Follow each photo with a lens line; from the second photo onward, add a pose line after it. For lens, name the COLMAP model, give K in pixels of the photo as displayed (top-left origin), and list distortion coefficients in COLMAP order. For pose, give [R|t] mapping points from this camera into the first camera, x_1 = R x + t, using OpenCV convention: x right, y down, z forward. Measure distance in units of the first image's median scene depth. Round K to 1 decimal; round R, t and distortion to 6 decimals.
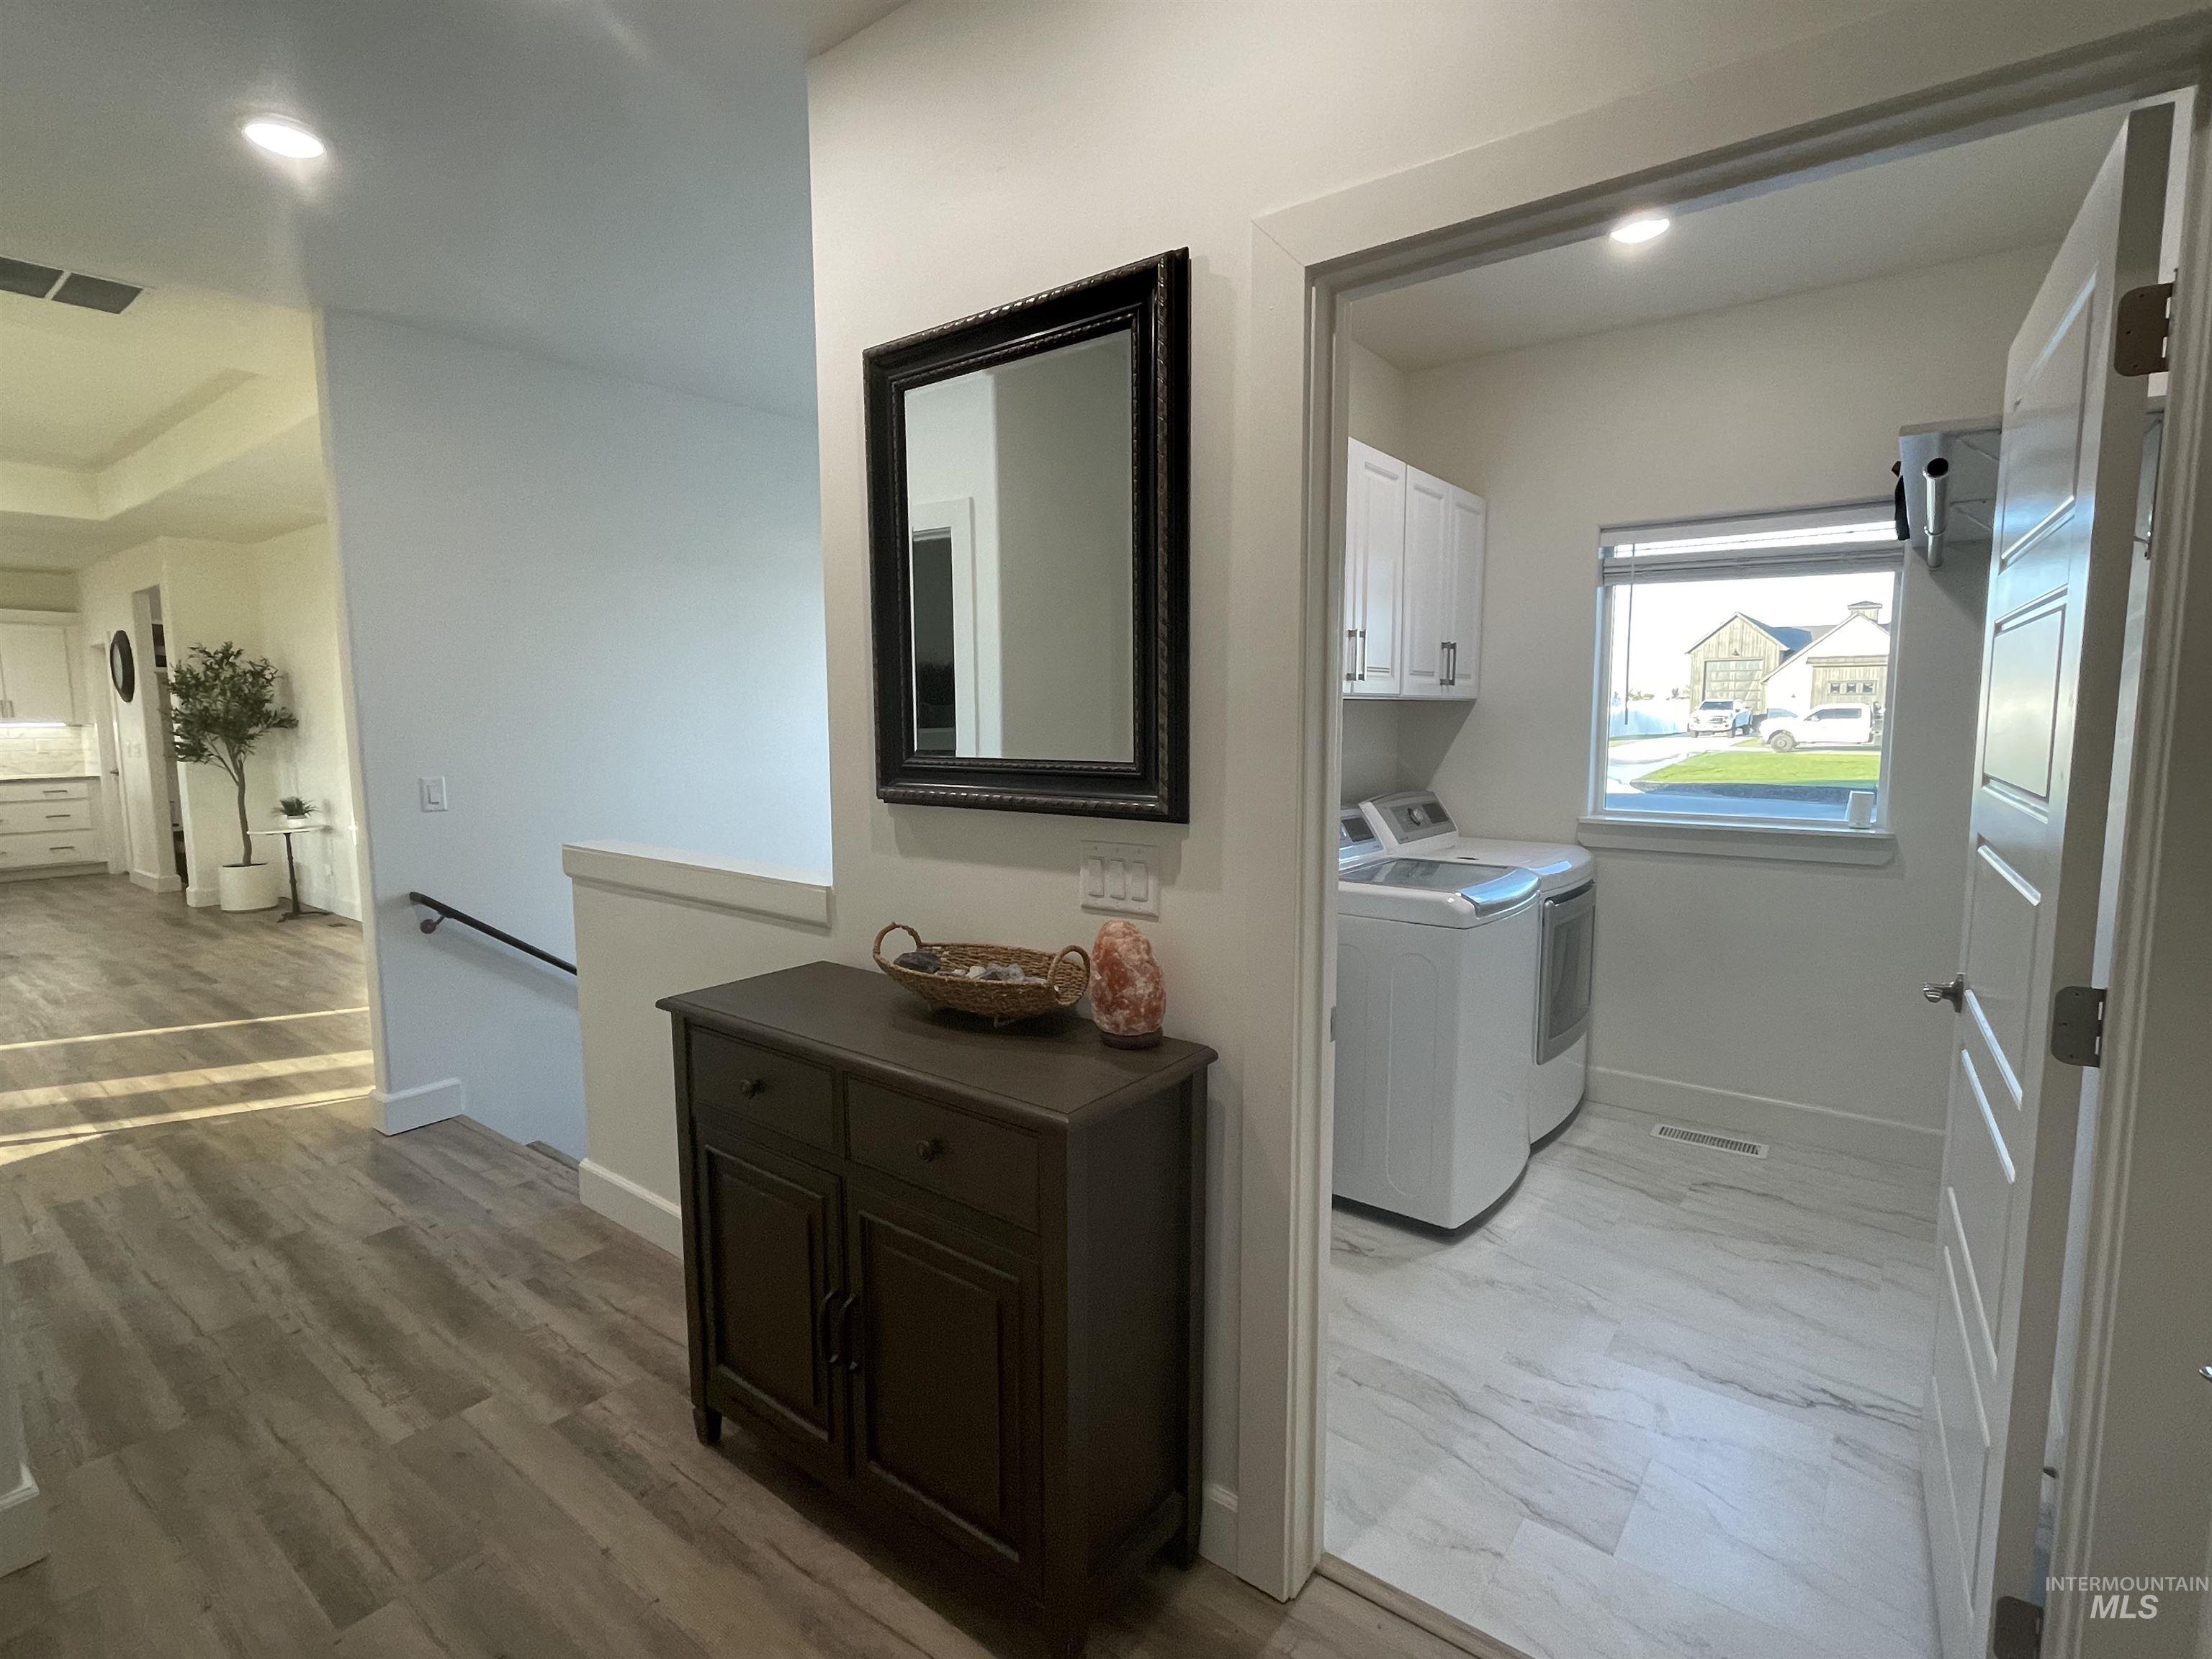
lens RADIAL K [[1117.1, 0, 1134.5], [0, 1117.1, 831.8], [0, 0, 1]] dist [0.003166, -0.000226]
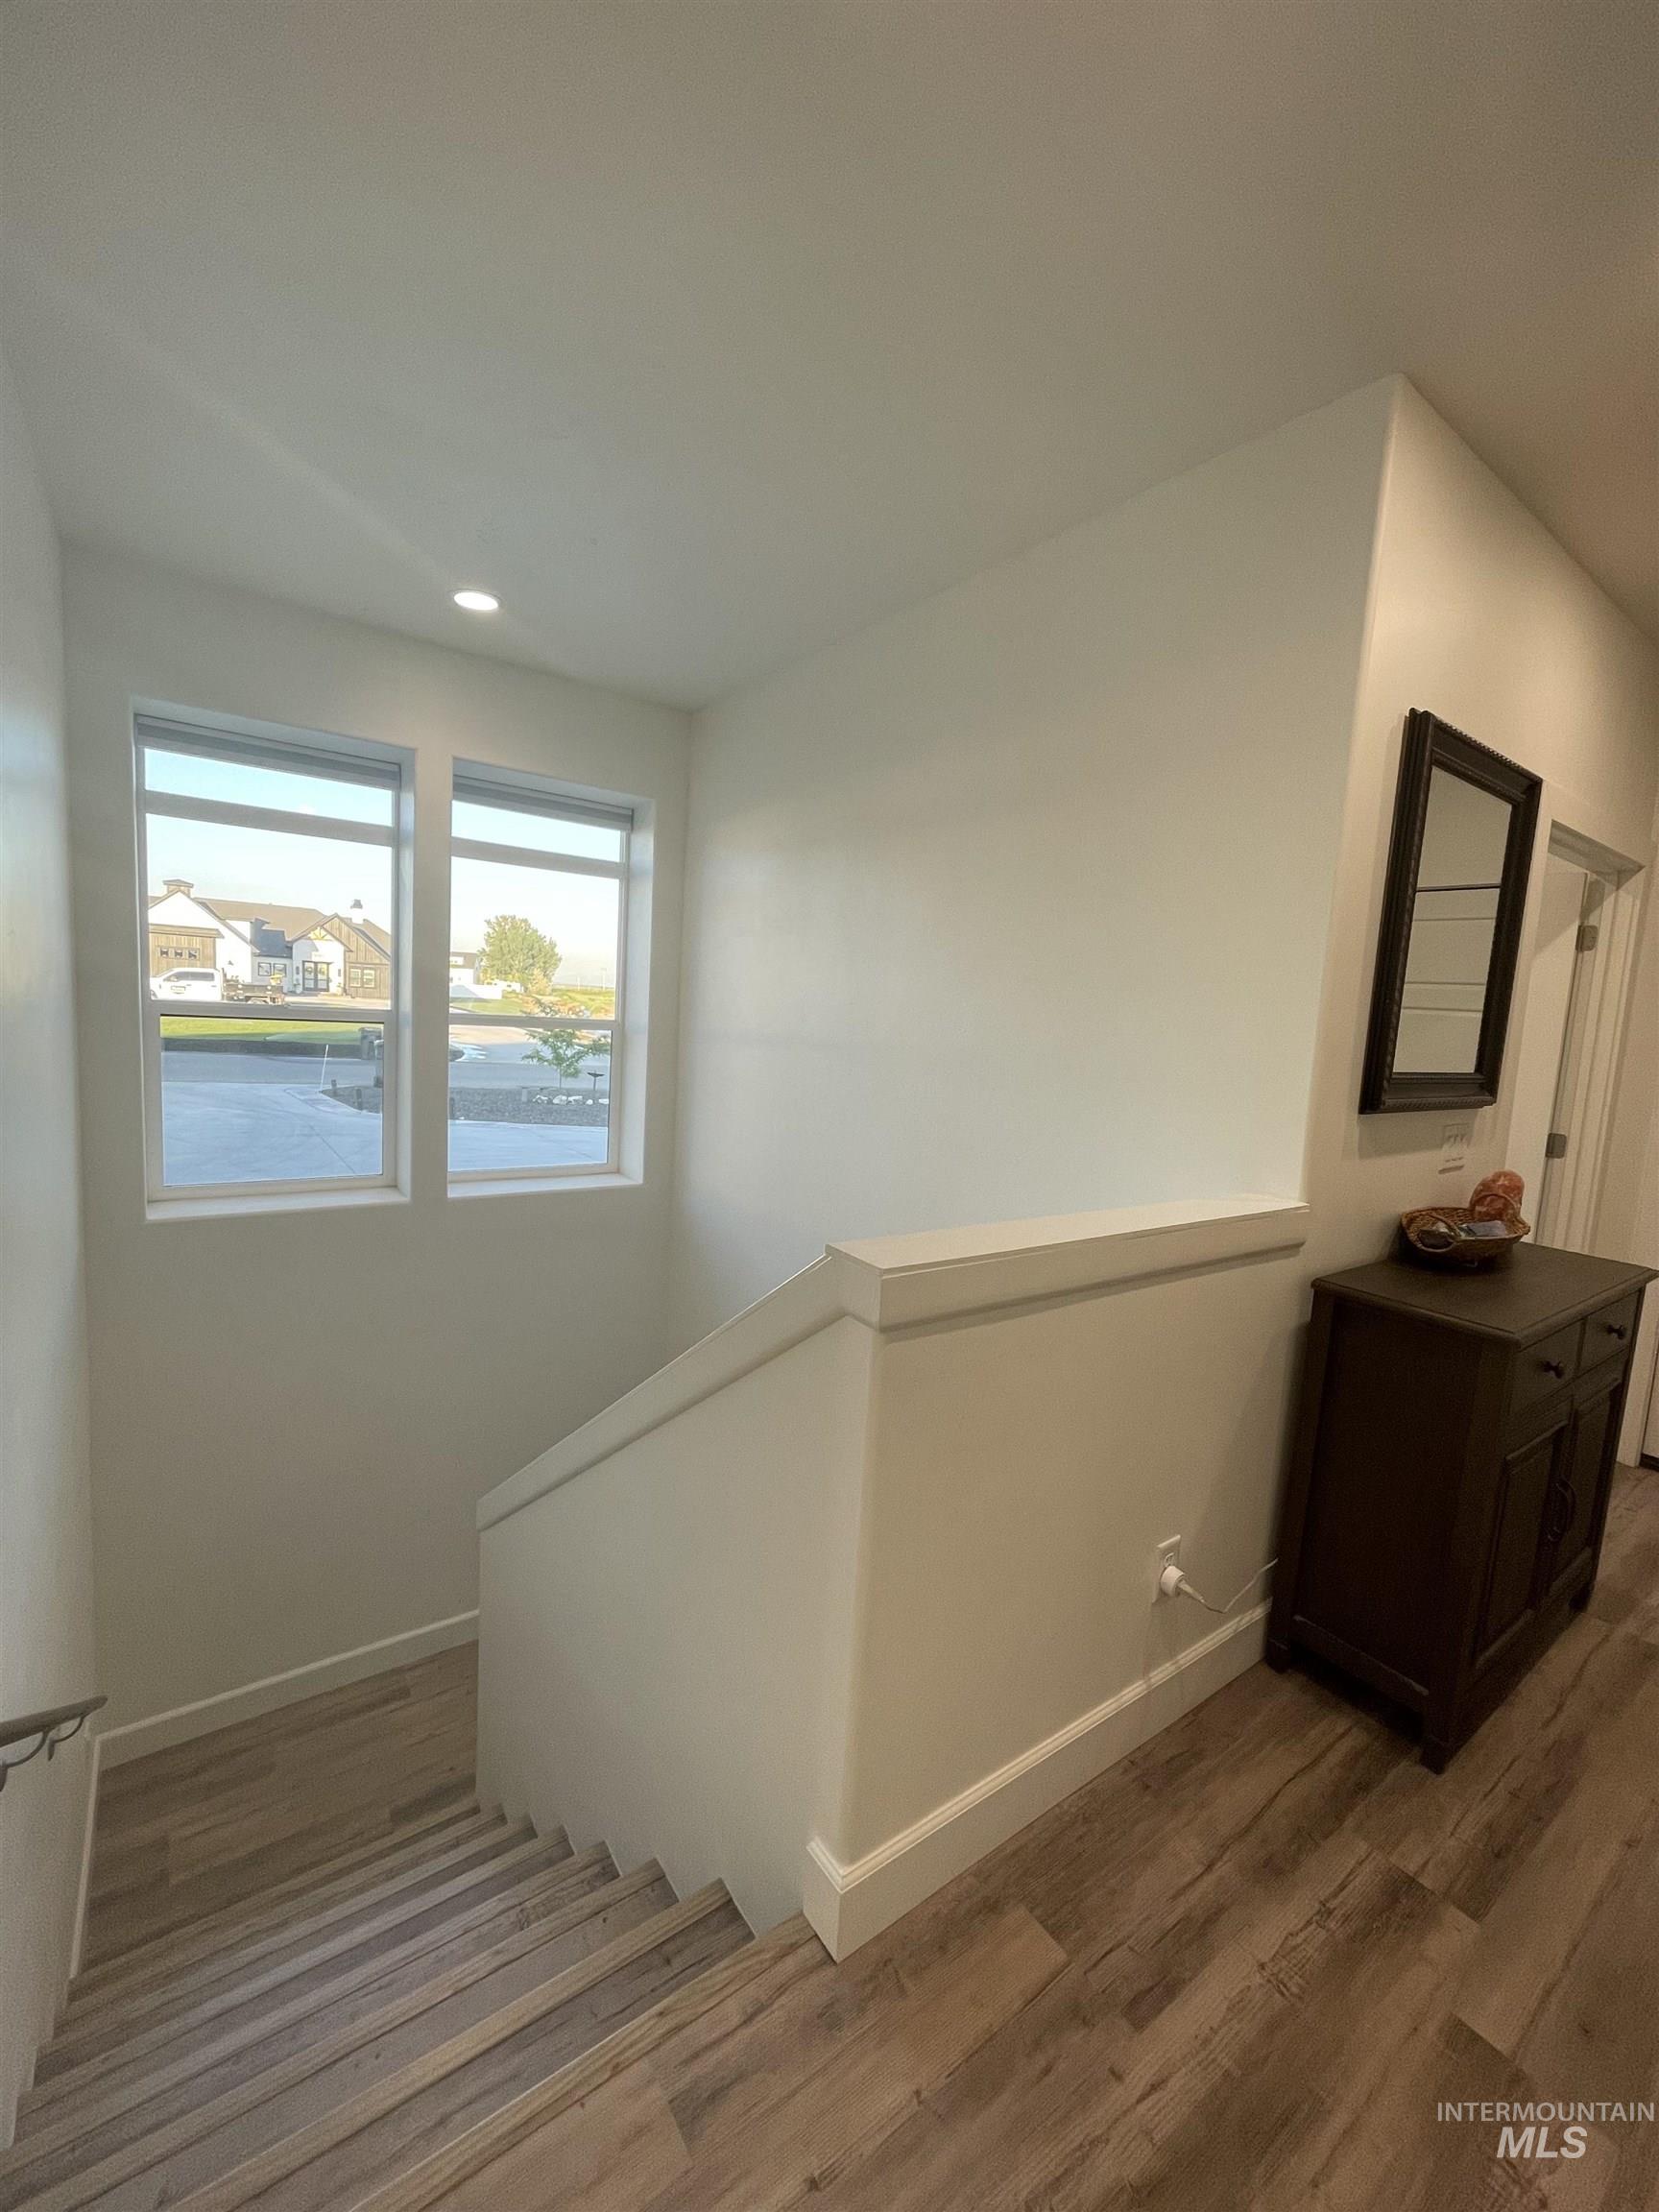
lens RADIAL K [[891.8, 0, 829.5], [0, 891.8, 1106.0], [0, 0, 1]] dist [-0.002989, -0.000292]
pose [[0.274151, -0.084029, 0.958009, -0.294949], [0.044219, 0.996223, 0.074727, -0.030171], [-0.960669, 0.021876, 0.276831, 0.306462]]
